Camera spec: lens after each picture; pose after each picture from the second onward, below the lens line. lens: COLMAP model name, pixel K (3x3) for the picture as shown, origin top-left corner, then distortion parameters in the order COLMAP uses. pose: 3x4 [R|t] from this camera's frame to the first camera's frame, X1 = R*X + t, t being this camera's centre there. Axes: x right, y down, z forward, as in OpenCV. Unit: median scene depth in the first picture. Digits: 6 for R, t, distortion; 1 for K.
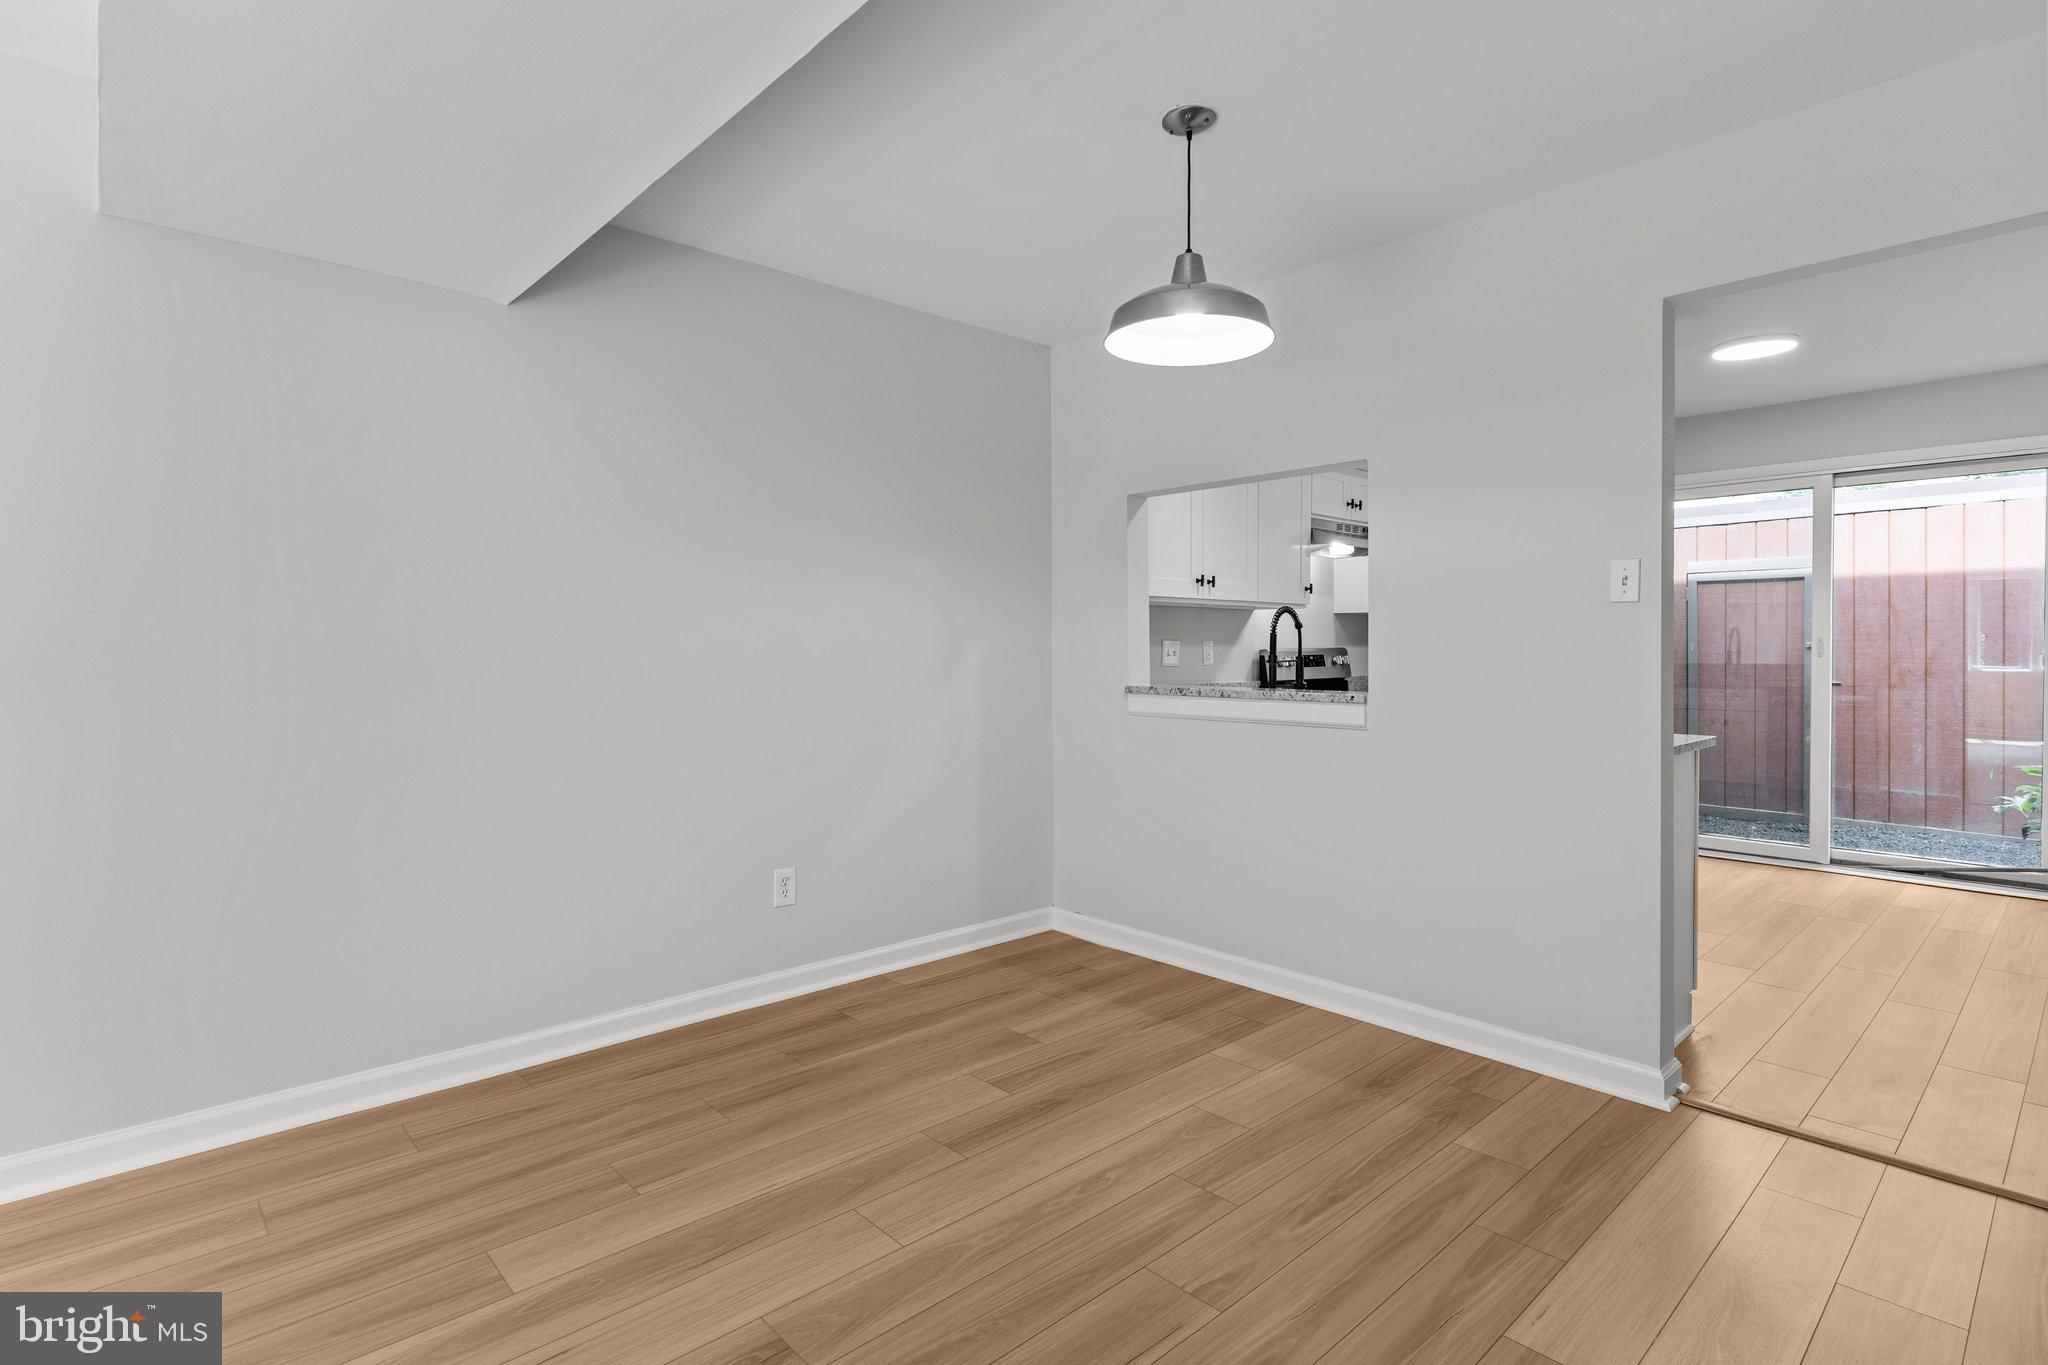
lens RADIAL K [[1016.6, 0, 1020.4], [0, 1016.6, 650.8], [0, 0, 1]] dist [0.001302, -0.000062]
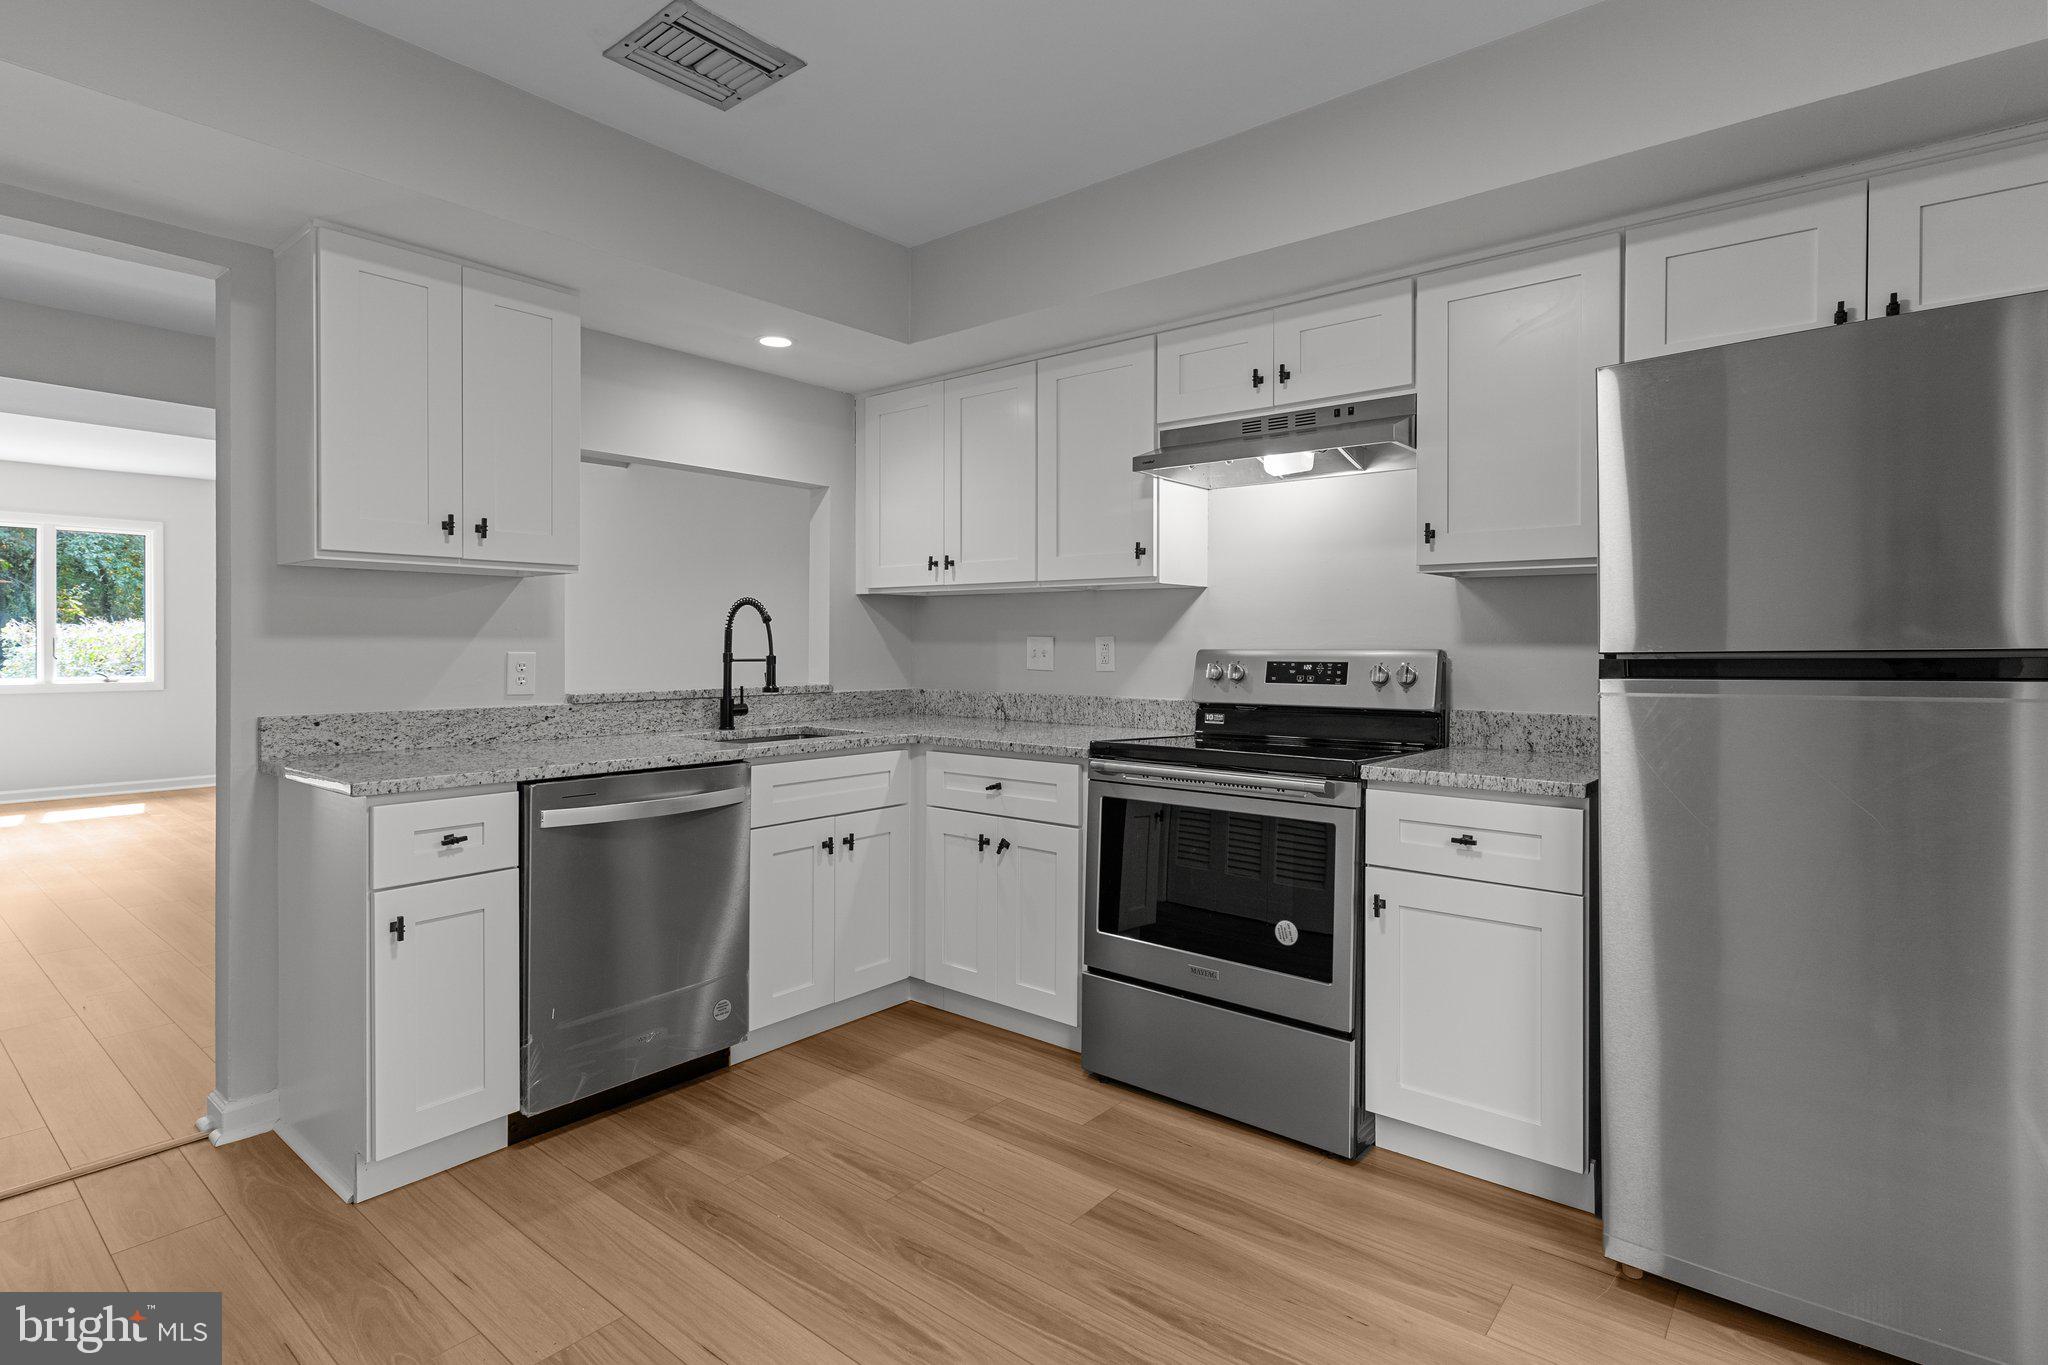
lens RADIAL K [[1016.6, 0, 1020.4], [0, 1016.6, 650.8], [0, 0, 1]] dist [0.001302, -0.000062]
pose [[0.136606, 0.011362, -0.990560, 0.945339], [-0.008578, 0.999910, 0.010286, -0.007820], [0.990588, 0.007092, 0.136691, 0.907379]]
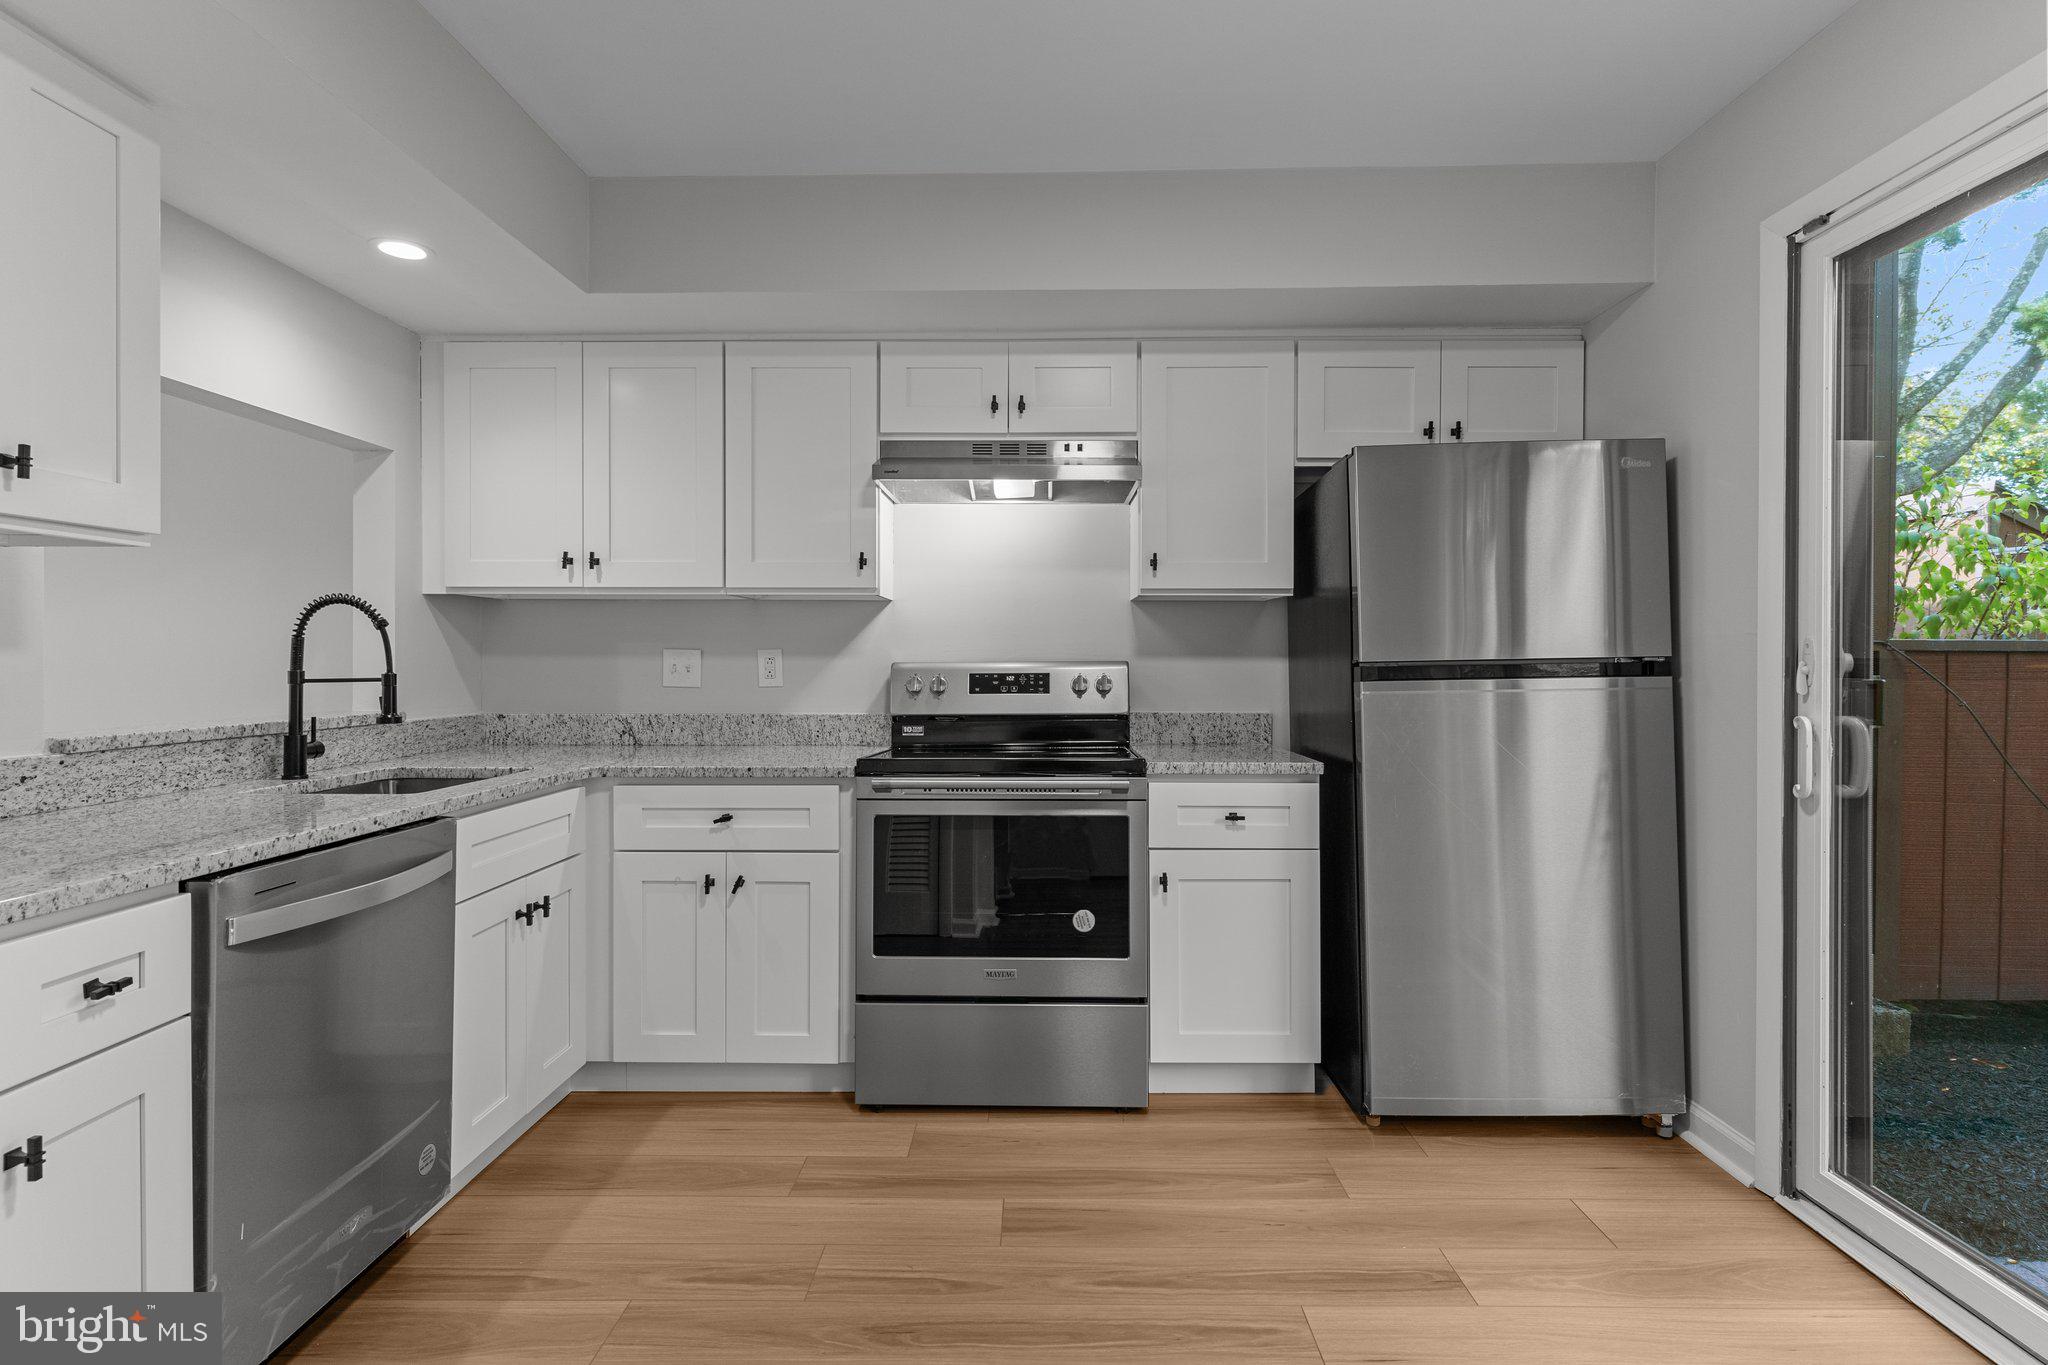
lens RADIAL K [[1012.0, 0, 1019.9], [0, 1012.0, 666.9], [0, 0, 1]] dist [0.001074, -0.000281]
pose [[0.723501, 0.008475, -0.690272, 0.815071], [-0.006370, 0.999964, 0.005601, -0.004131], [0.690294, 0.000344, 0.723529, 0.682135]]
